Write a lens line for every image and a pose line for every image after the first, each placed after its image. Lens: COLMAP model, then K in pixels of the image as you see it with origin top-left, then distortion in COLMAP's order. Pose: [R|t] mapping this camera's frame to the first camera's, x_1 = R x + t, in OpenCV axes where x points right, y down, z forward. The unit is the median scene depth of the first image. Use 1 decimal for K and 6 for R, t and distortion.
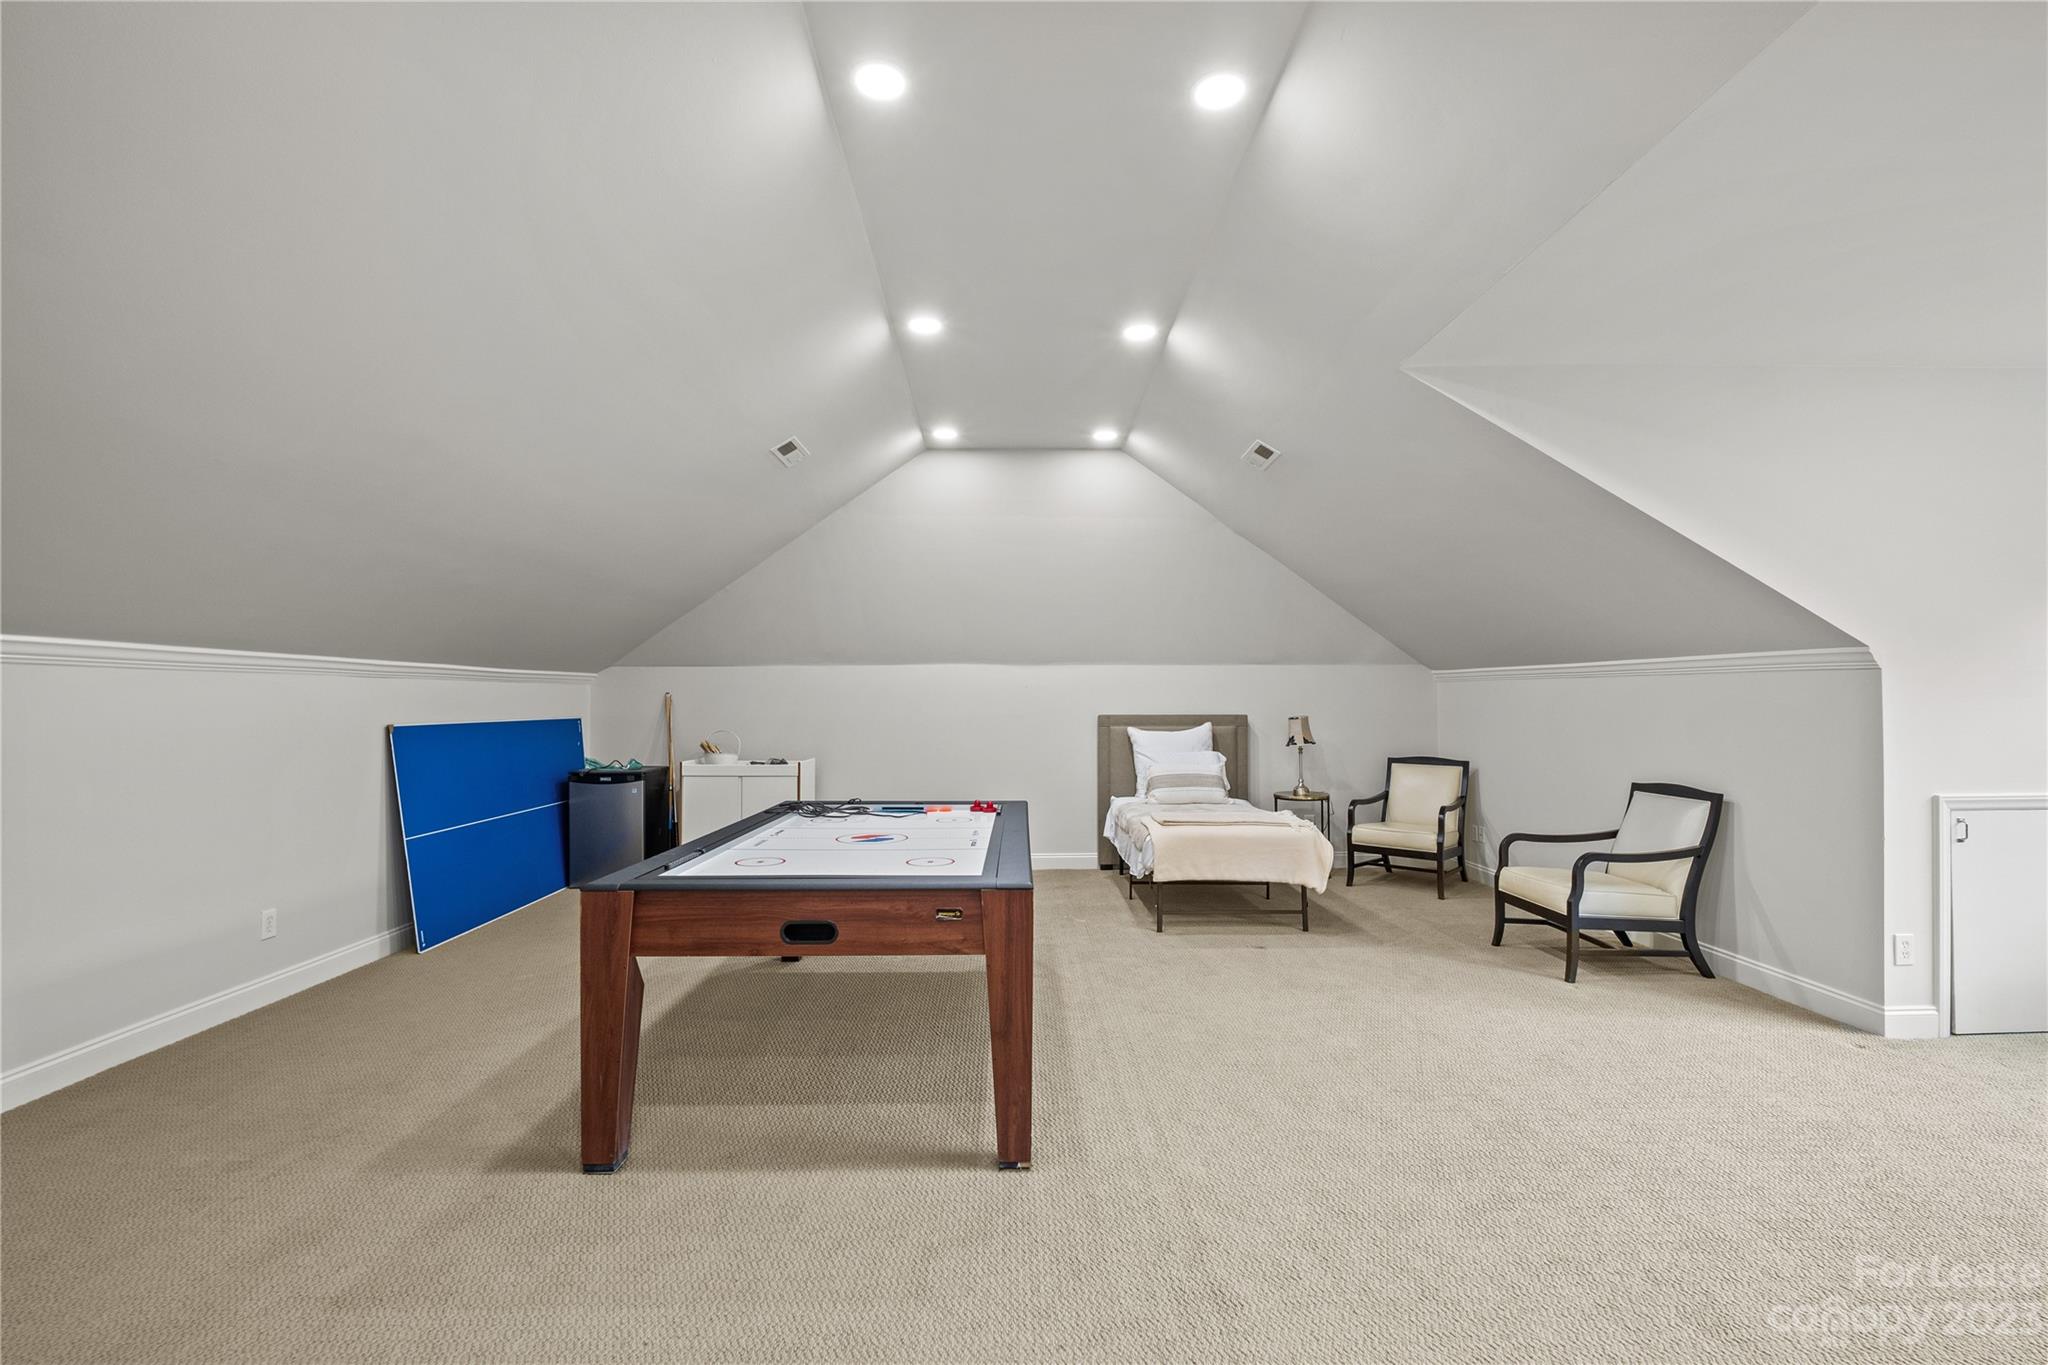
lens RADIAL K [[894.6, 0, 1024.0], [0, 894.6, 682.5], [0, 0, 1]] dist [-0.059419, 0.045675]
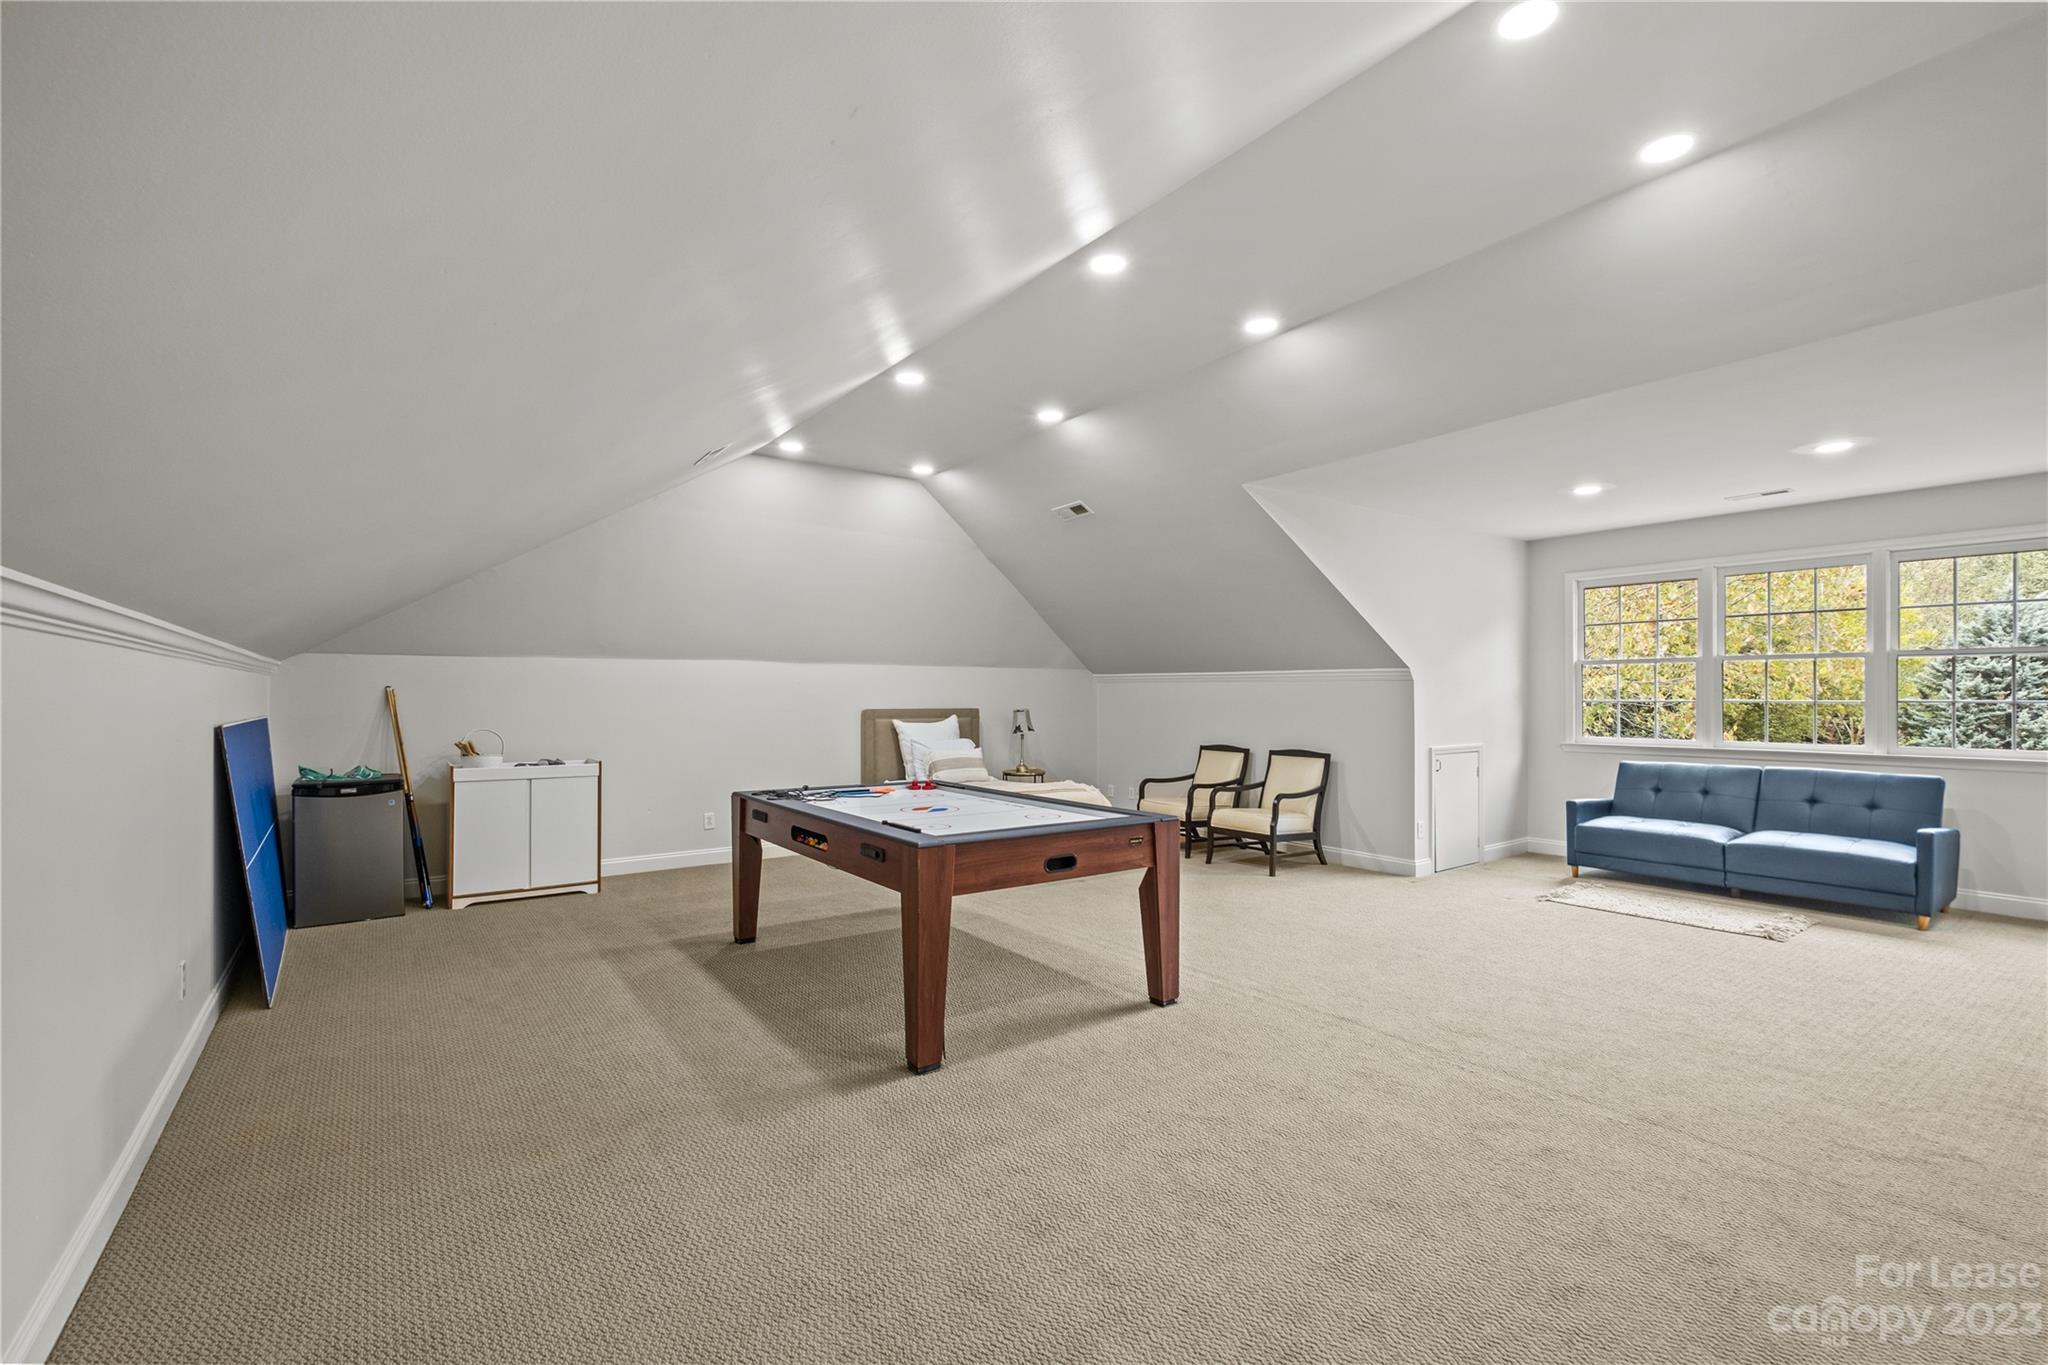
lens RADIAL K [[918.9, 0, 1024.0], [0, 918.9, 682.5], [0, 0, 1]] dist [-0.003722, -0.000195]
pose [[0.818969, 0.011030, 0.573731, -0.636934], [-0.014411, 0.999895, 0.001347, -0.002608], [-0.573656, -0.009371, 0.819042, -0.086065]]
